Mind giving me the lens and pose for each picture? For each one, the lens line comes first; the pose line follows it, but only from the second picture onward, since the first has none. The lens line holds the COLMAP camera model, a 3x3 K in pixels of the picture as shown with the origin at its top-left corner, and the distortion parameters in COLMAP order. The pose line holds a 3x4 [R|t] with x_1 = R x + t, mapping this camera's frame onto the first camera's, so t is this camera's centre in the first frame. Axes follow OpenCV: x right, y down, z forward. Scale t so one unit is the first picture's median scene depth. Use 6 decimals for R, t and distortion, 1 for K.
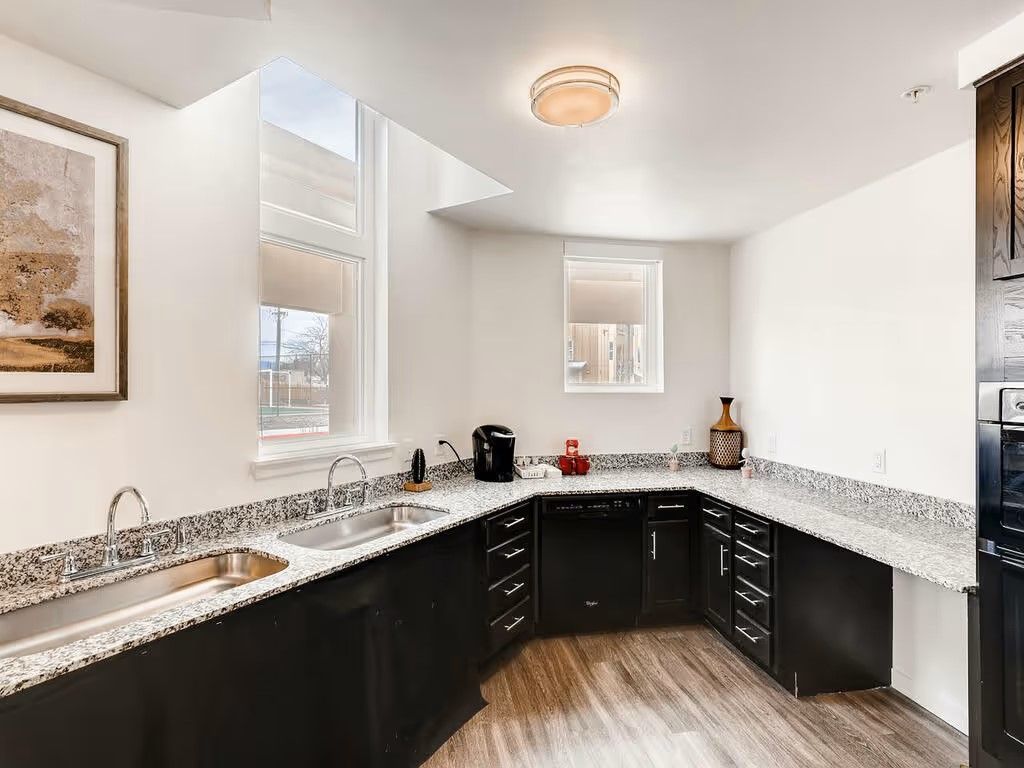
lens RADIAL K [[510.0, 0, 512.3], [0, 510.0, 382.8], [0, 0, 1]] dist [0.002316, -0.000775]
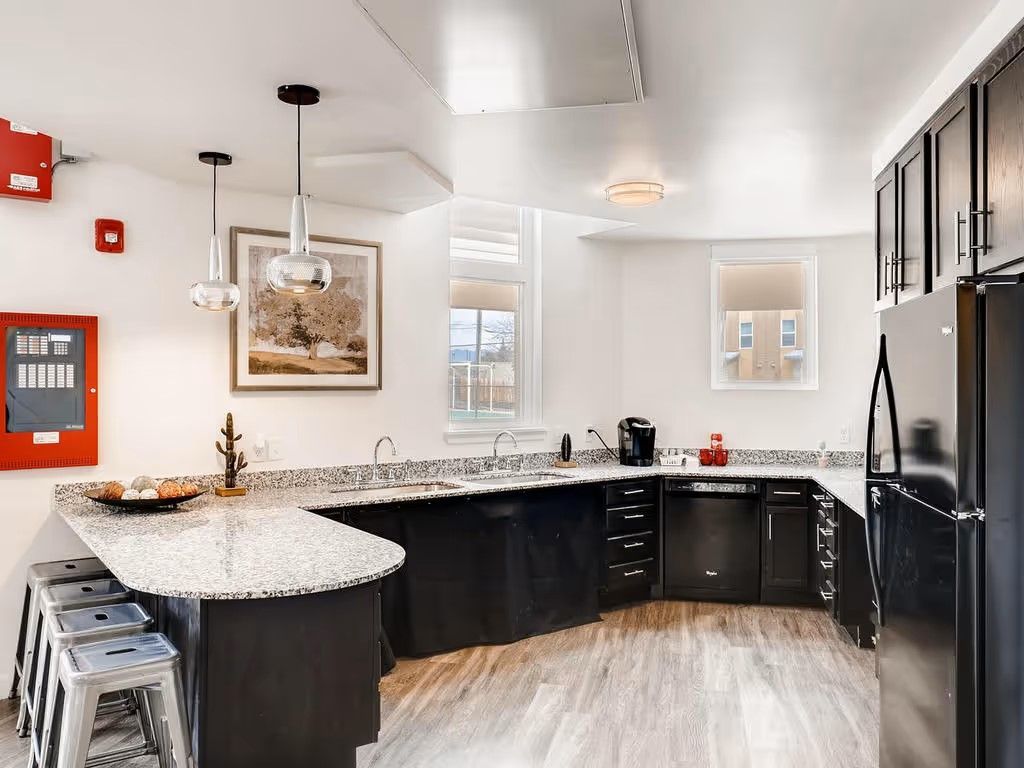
lens RADIAL K [[797.6, 0, 511.8], [0, 797.6, 383.1], [0, 0, 1]] dist [-0.002718, -0.000519]
pose [[0.924587, 0.001277, -0.380968, 0.441472], [0.000325, 0.999991, 0.004142, -0.000622], [0.380970, -0.003953, 0.924579, -0.854843]]
